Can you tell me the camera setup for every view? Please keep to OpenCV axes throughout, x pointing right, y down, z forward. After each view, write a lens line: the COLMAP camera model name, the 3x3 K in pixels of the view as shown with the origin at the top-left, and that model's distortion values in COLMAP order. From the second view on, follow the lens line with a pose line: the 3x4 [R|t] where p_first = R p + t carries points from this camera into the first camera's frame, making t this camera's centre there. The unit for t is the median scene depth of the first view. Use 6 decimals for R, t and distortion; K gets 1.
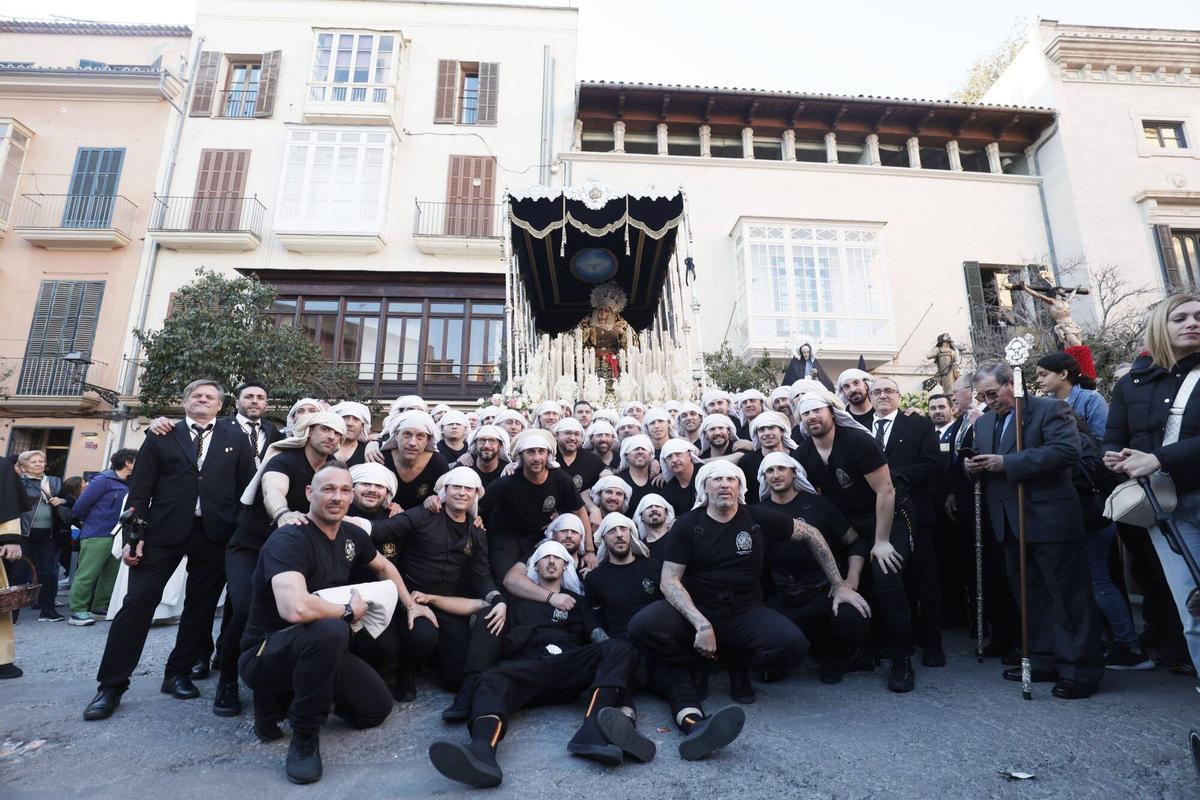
lens RADIAL K [[549.0, 0, 599.9], [0, 549.0, 404.6], [0, 0, 1]] dist [-0.034313, 0.004672]
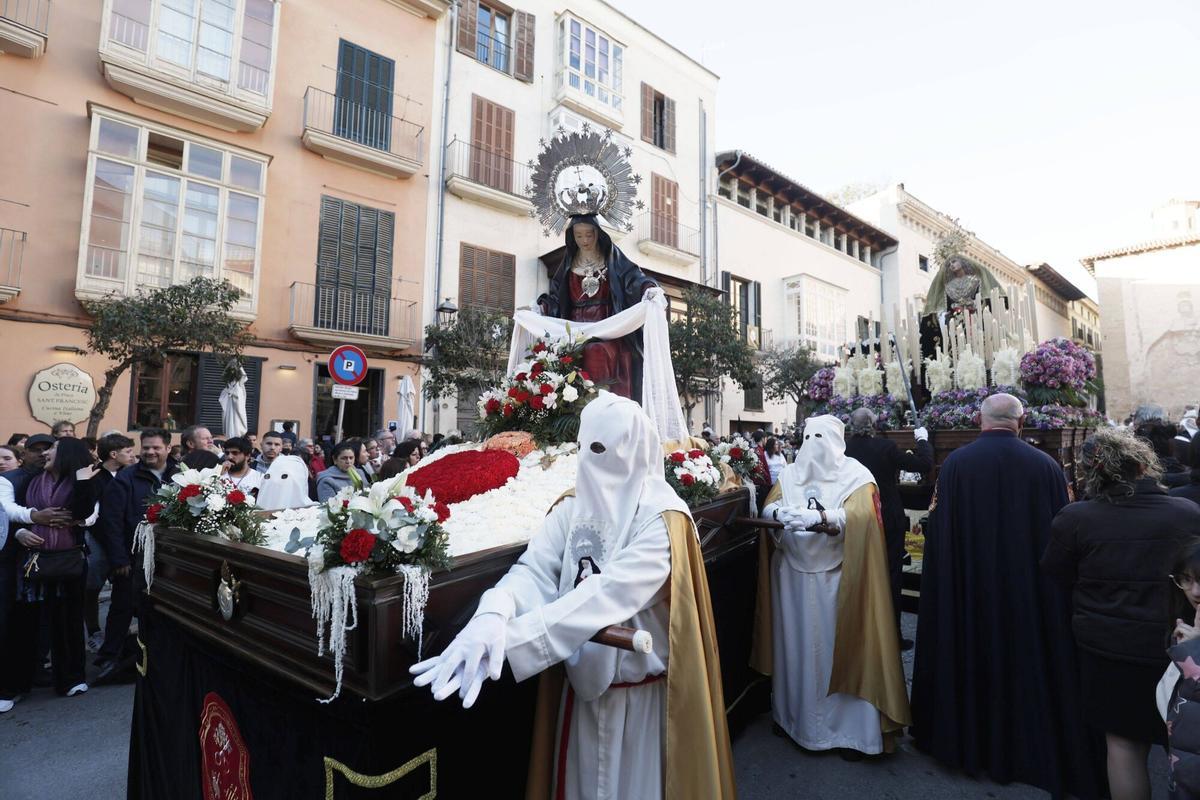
lens RADIAL K [[549.0, 0, 599.9], [0, 549.0, 404.6], [0, 0, 1]] dist [-0.034313, 0.004672]
pose [[0.816722, 0.049770, 0.574880, -1.110942], [-0.121167, 0.988853, 0.086531, -0.023584], [-0.564166, -0.140328, 0.813649, -0.029440]]
